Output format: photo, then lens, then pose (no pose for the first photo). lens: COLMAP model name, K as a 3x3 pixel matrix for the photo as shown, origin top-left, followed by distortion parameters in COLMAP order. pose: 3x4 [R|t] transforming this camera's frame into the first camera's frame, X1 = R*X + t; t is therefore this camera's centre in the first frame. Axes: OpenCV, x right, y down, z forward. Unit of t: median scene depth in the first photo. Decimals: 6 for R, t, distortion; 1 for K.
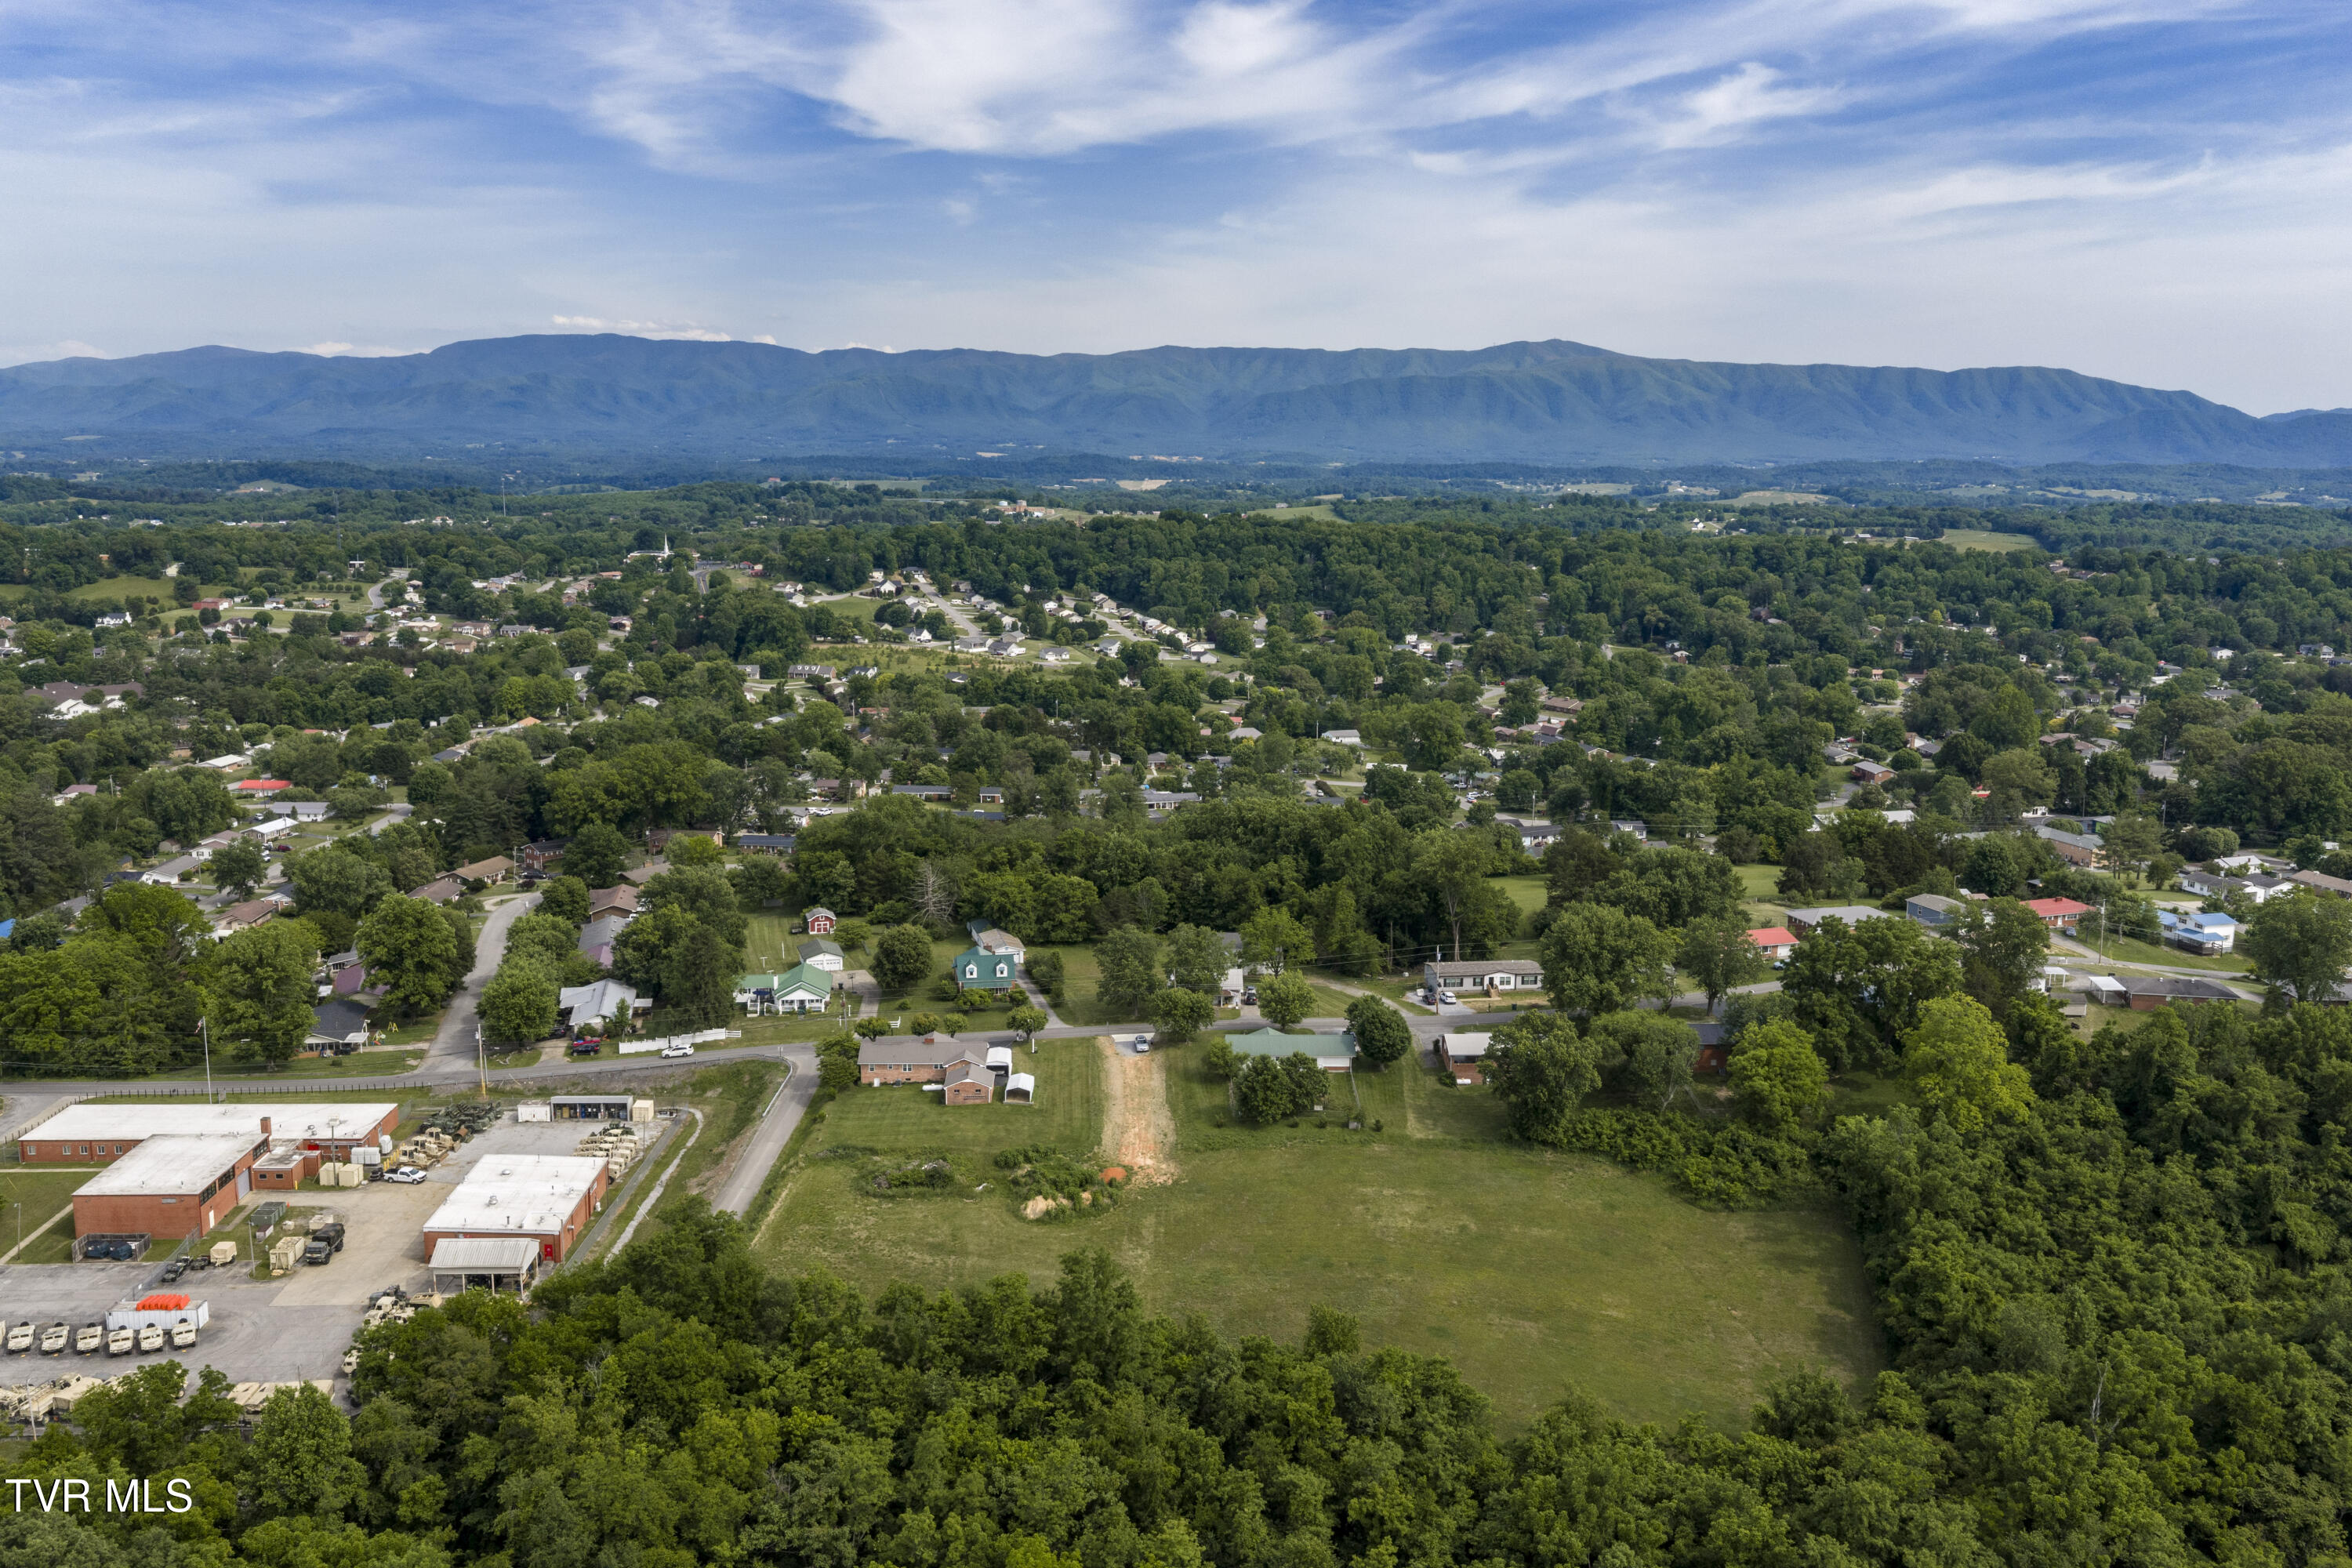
lens RADIAL K [[1940.5, 0, 1179.7], [0, 1940.5, 800.5], [0, 0, 1]] dist [0.024017, -0.037671]
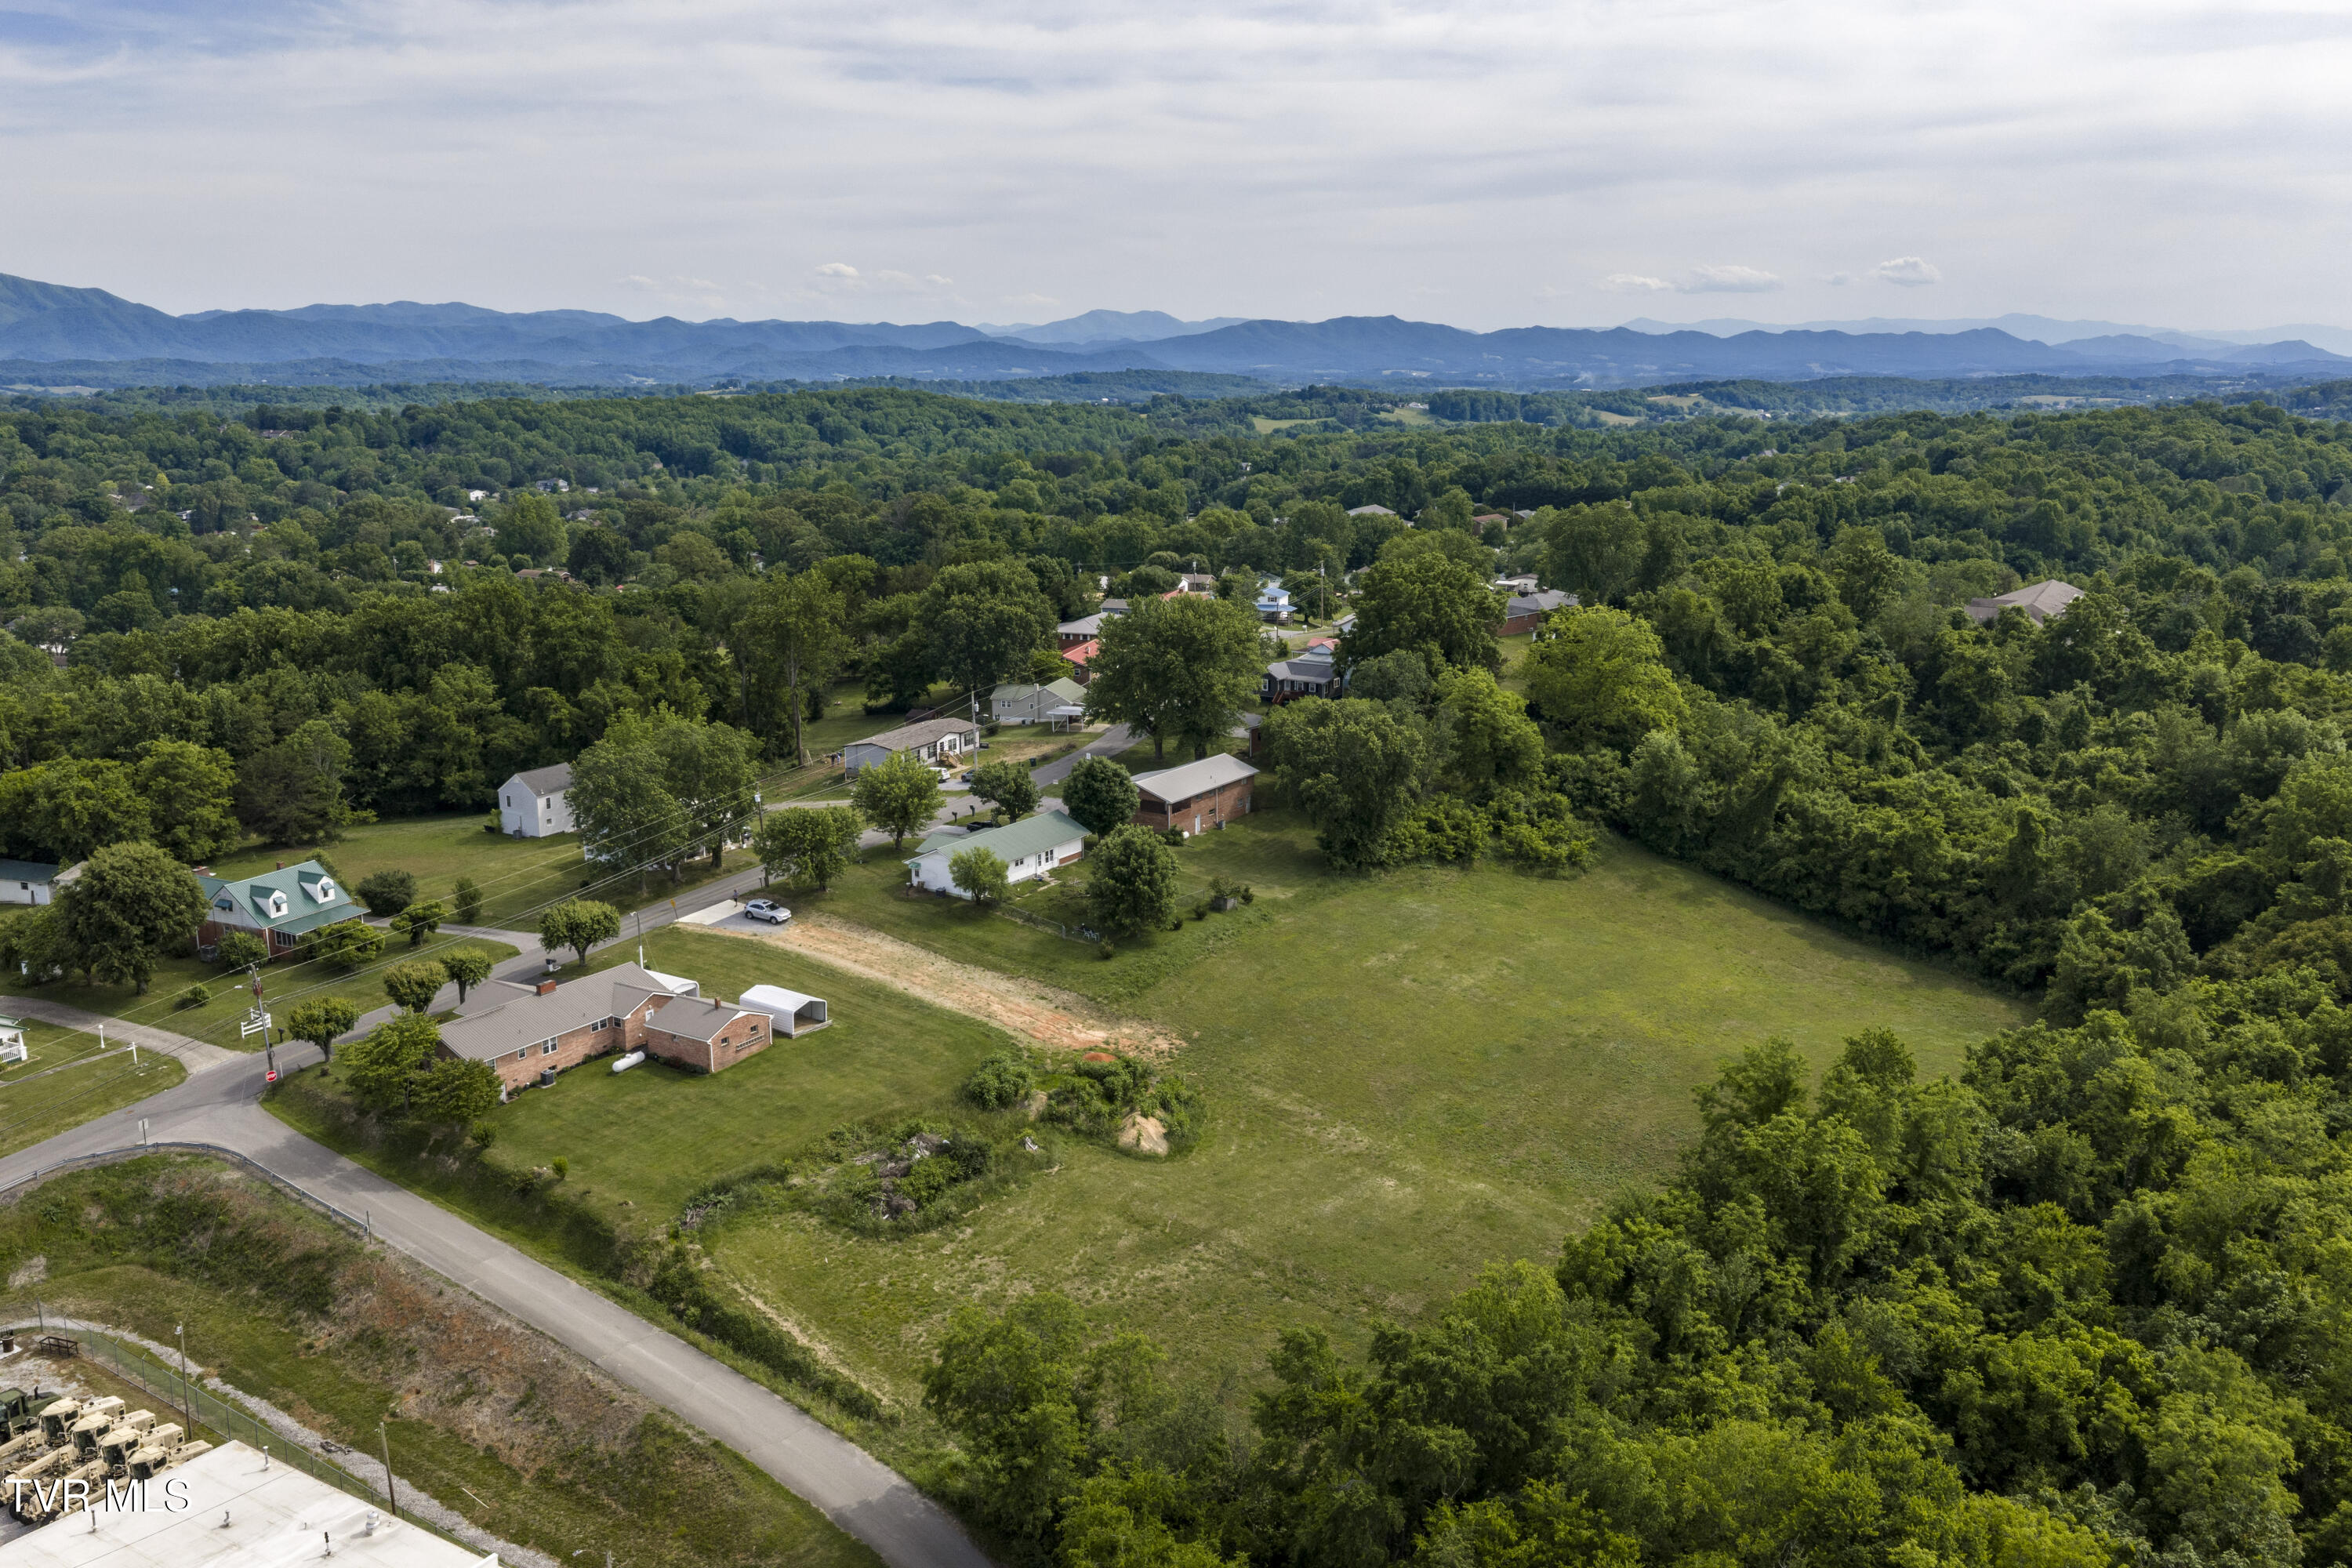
lens RADIAL K [[1940.5, 0, 1189.1], [0, 1940.5, 794.6], [0, 0, 1]] dist [0.024017, -0.037671]
pose [[0.561185, -0.194338, 0.804552, -0.039331], [0.158570, 0.979283, 0.125940, 0.003383], [-0.812359, 0.056902, 0.580375, 0.051417]]
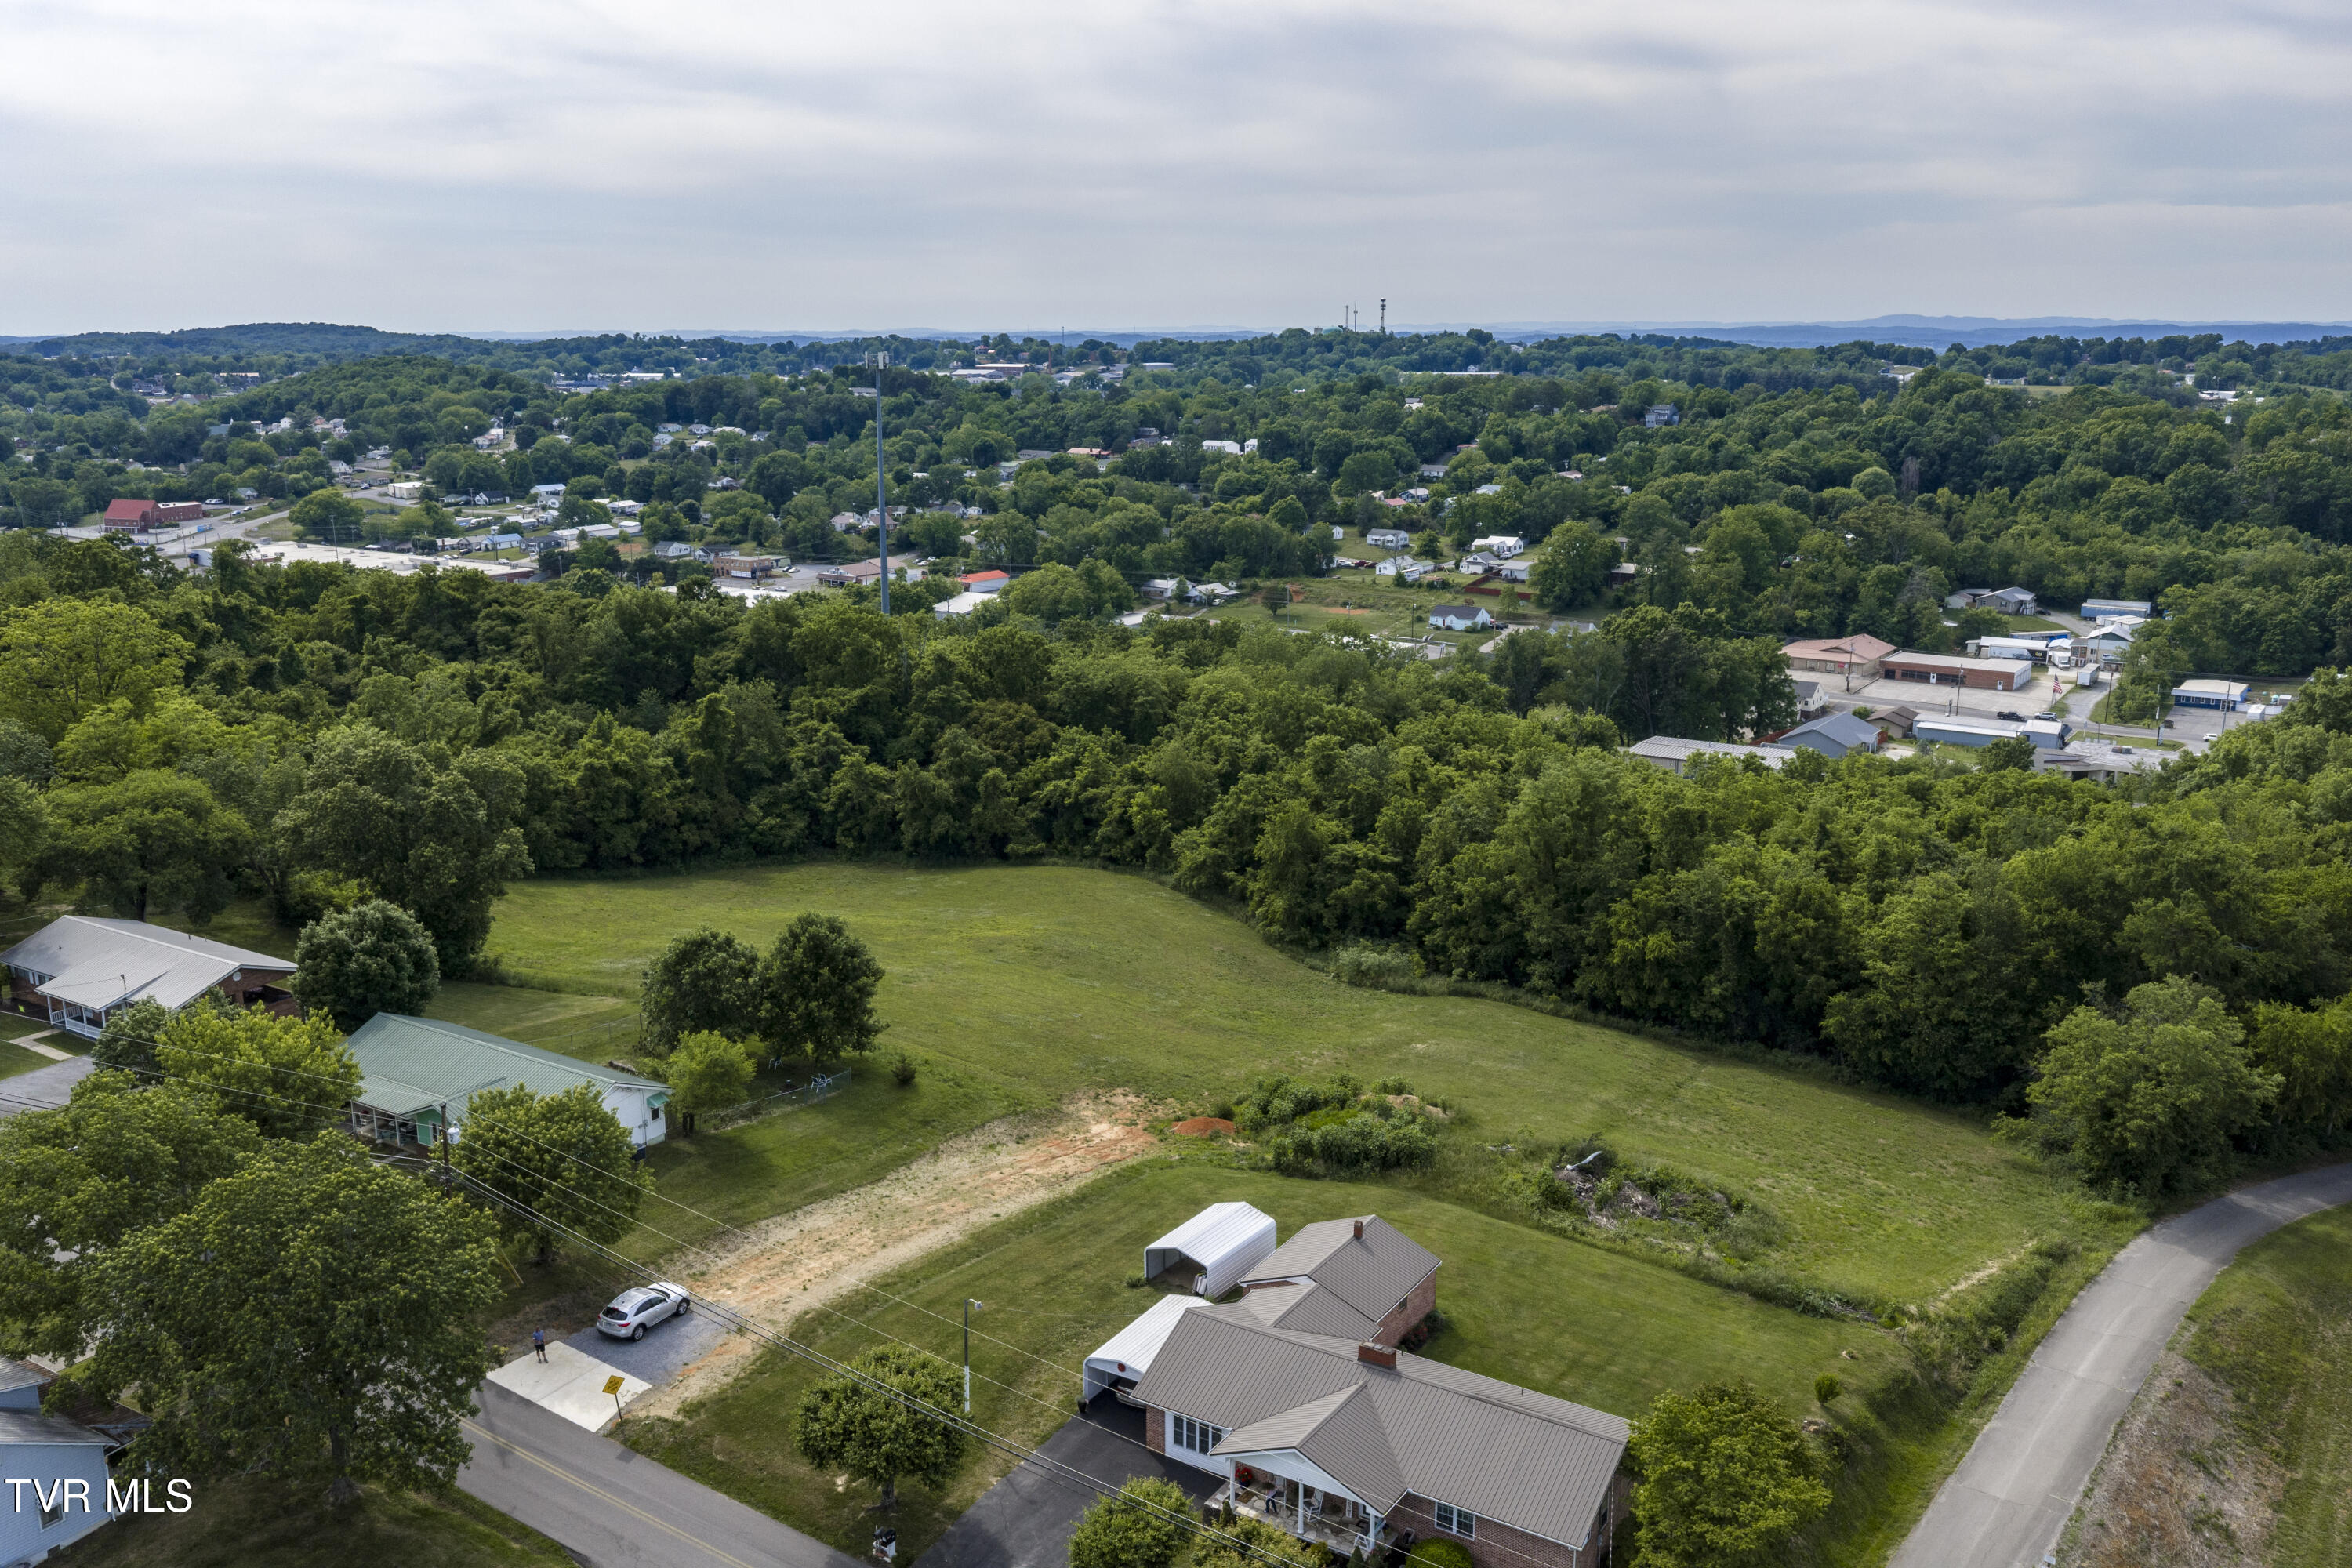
lens RADIAL K [[1940.5, 0, 1183.6], [0, 1940.5, 789.6], [0, 0, 1]] dist [0.024017, -0.037671]
pose [[-0.831119, -0.141491, 0.537794, -0.021562], [0.092799, 0.918240, 0.384998, -0.004517], [-0.548297, 0.369886, -0.750036, 0.107345]]
